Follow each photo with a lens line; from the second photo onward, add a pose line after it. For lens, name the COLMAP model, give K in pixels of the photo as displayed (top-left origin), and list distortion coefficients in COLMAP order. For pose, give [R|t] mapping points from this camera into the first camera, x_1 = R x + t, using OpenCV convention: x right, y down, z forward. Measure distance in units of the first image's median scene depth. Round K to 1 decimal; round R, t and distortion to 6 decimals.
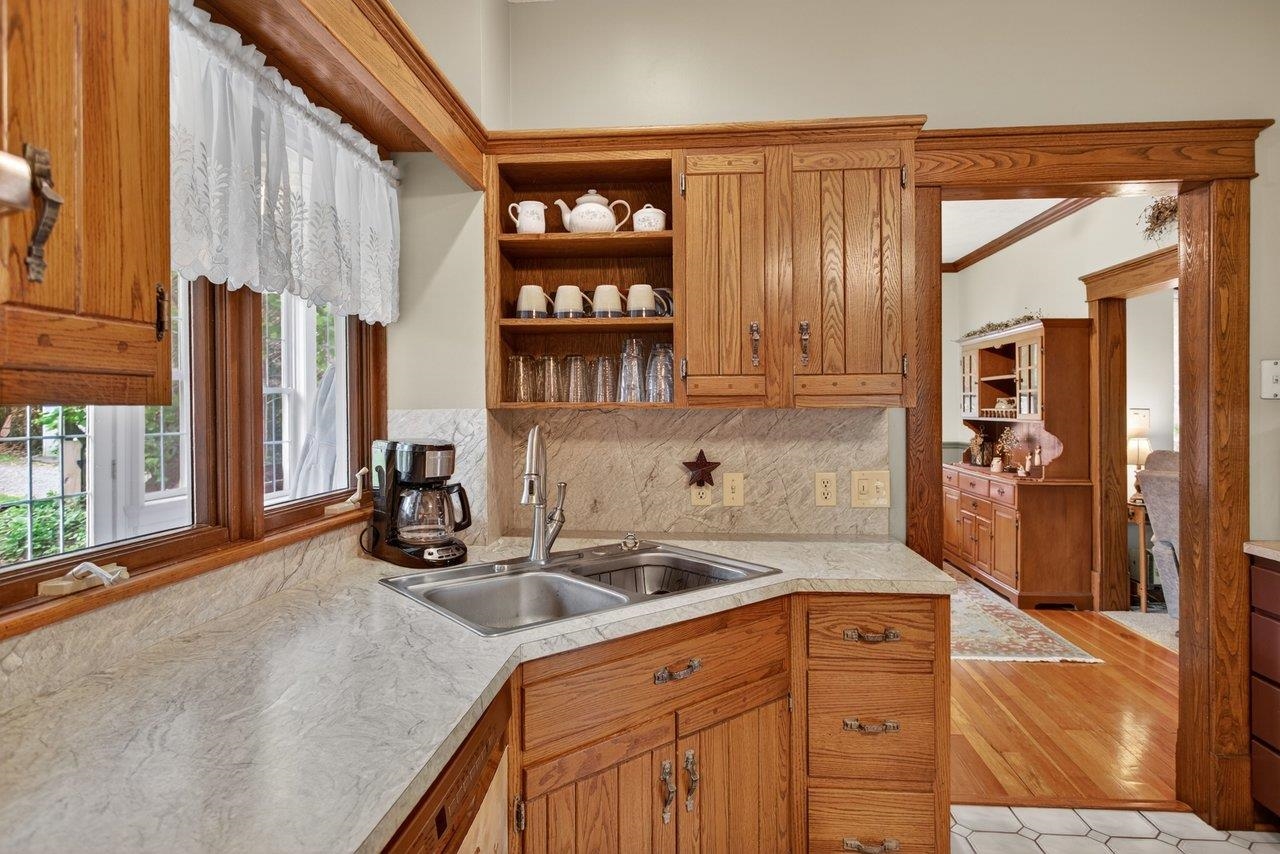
lens RADIAL K [[702.7, 0, 633.4], [0, 702.7, 410.0], [0, 0, 1]] dist [0.000070, 0.000610]
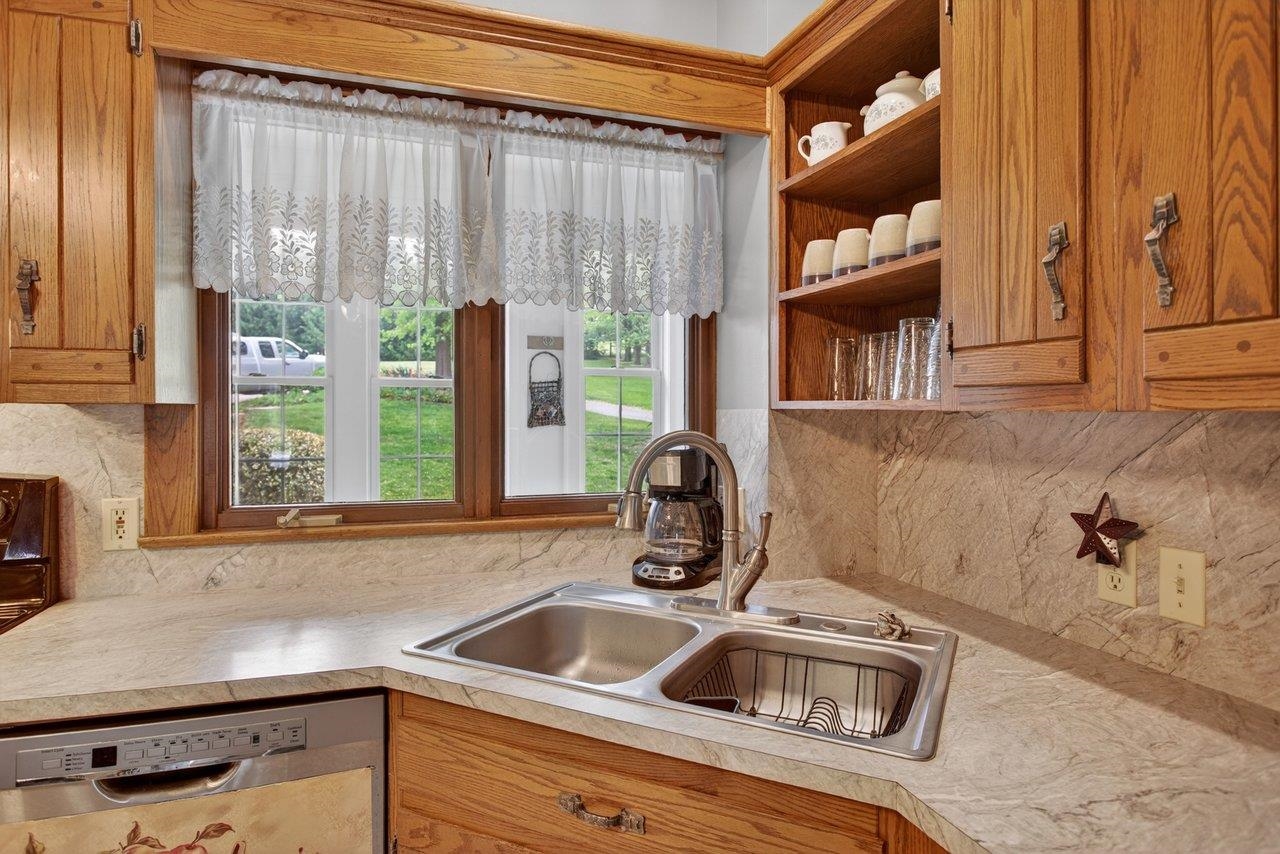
lens RADIAL K [[731.5, 0, 639.3], [0, 731.5, 419.7], [0, 0, 1]] dist [-0.008559, 0.001423]
pose [[0.415590, 0.017617, -0.909381, 0.476596], [-0.008268, 0.999844, 0.015591, -0.001521], [0.909514, 0.001039, 0.415671, 0.522630]]
